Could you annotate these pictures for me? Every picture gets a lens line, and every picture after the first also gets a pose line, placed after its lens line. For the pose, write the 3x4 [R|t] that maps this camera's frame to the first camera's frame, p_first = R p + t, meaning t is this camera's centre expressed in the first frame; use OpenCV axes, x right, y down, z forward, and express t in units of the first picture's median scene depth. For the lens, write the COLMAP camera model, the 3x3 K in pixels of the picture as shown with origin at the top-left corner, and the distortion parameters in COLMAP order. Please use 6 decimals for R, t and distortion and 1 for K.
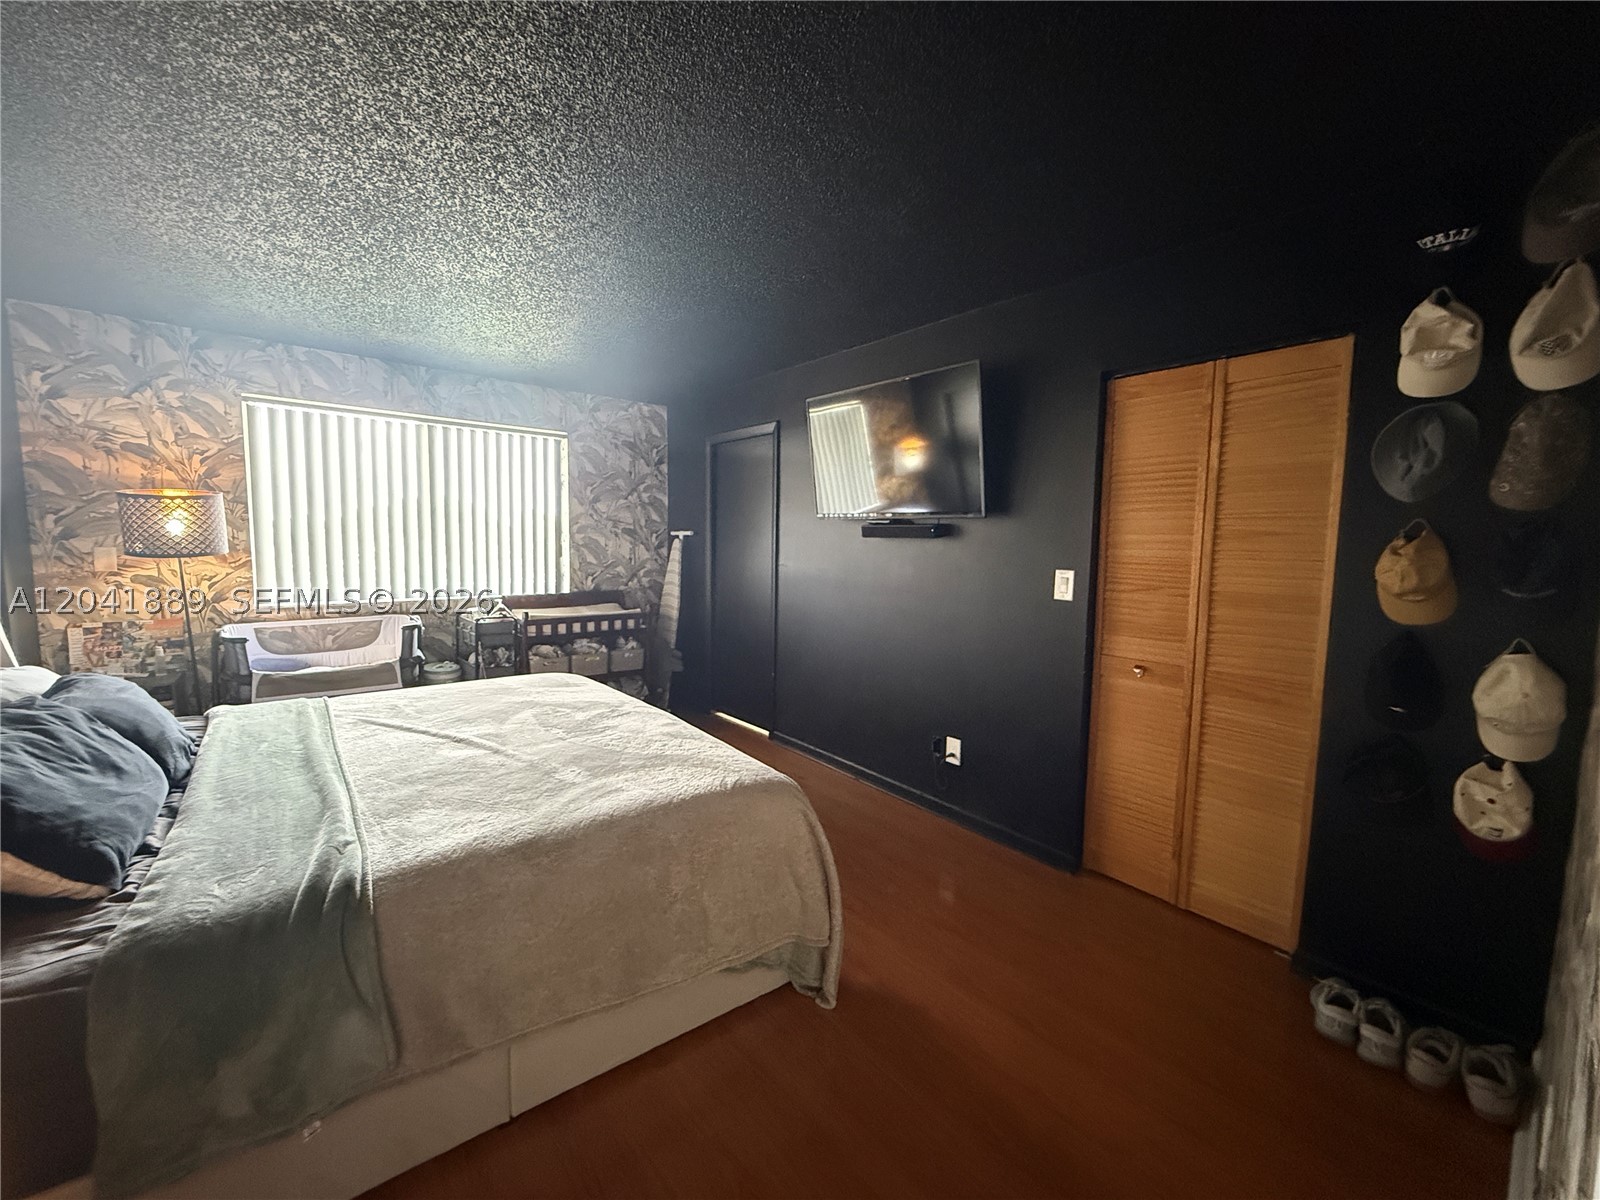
lens RADIAL K [[638.7, 0, 794.6], [0, 638.7, 596.3], [0, 0, 1]] dist [0.003181, -0.000171]
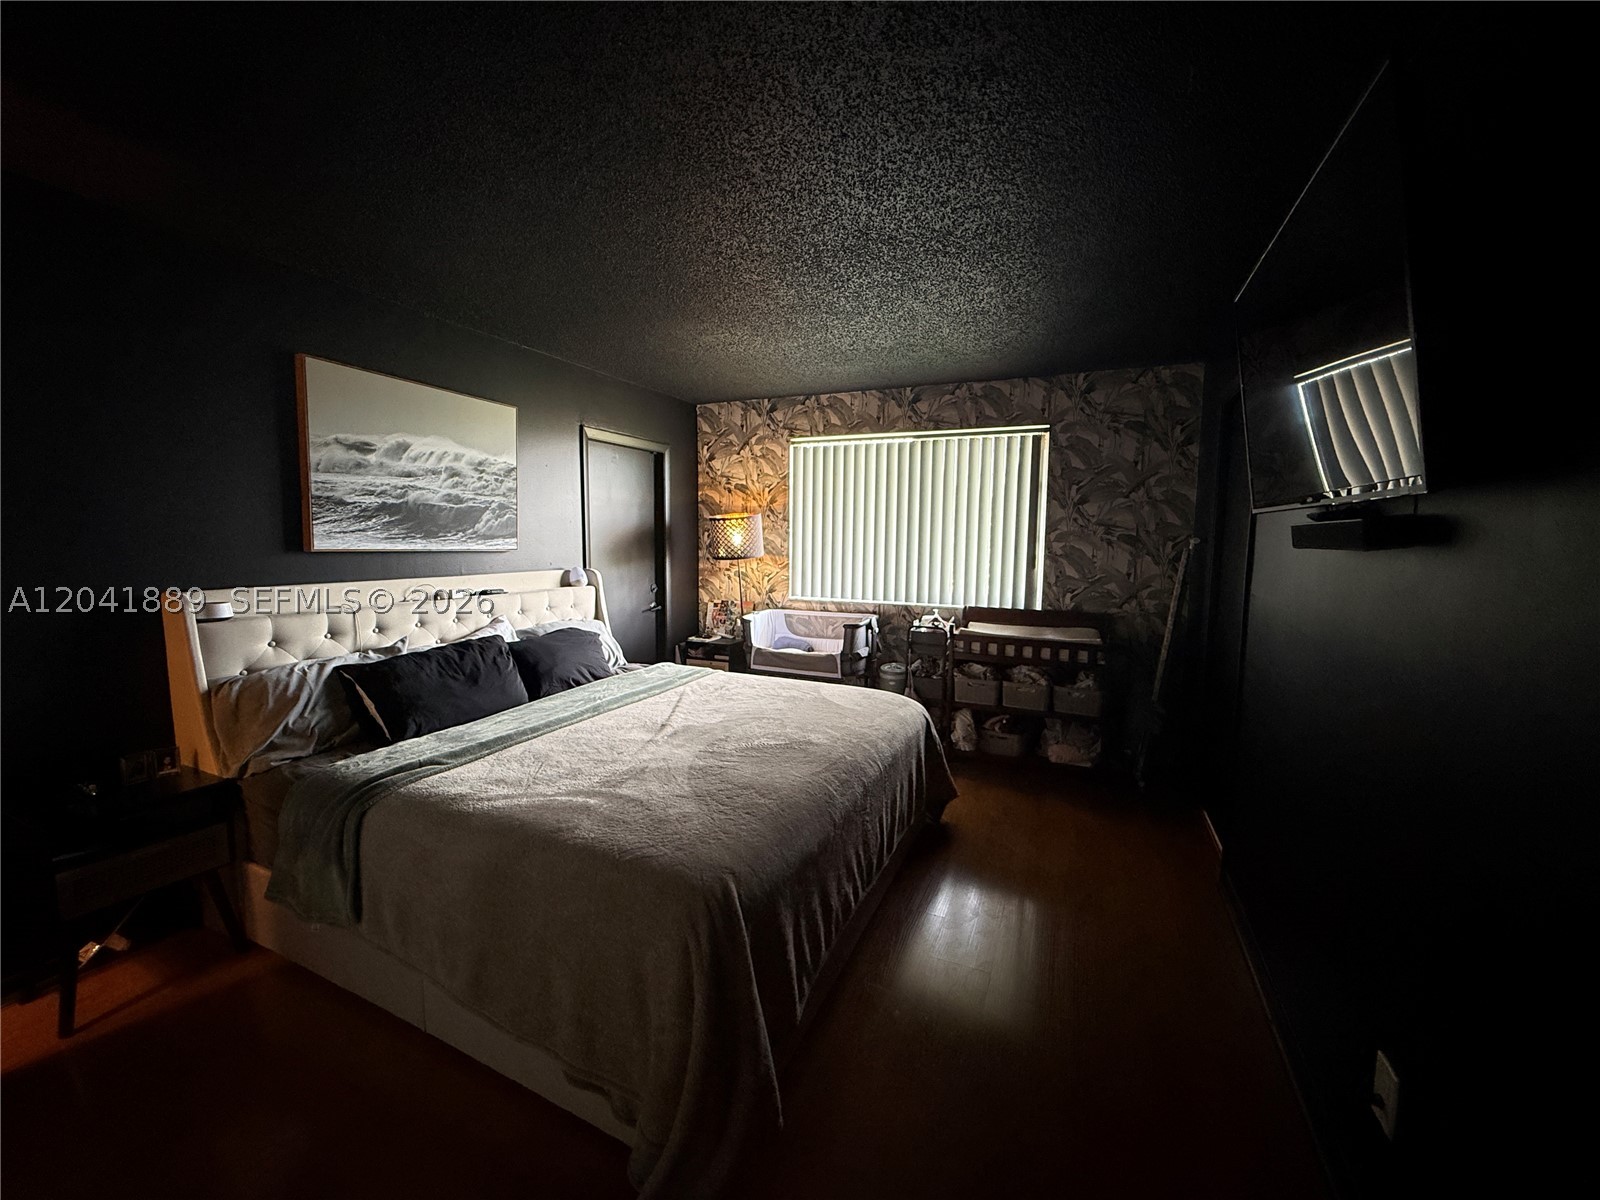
lens RADIAL K [[638.7, 0, 801.2], [0, 638.7, 596.4], [0, 0, 1]] dist [0.003181, -0.000171]
pose [[0.448303, 0.072667, -0.890923, 0.366971], [-0.082197, 0.995819, 0.039862, -0.043263], [0.890094, 0.055361, 0.452401, 0.429217]]
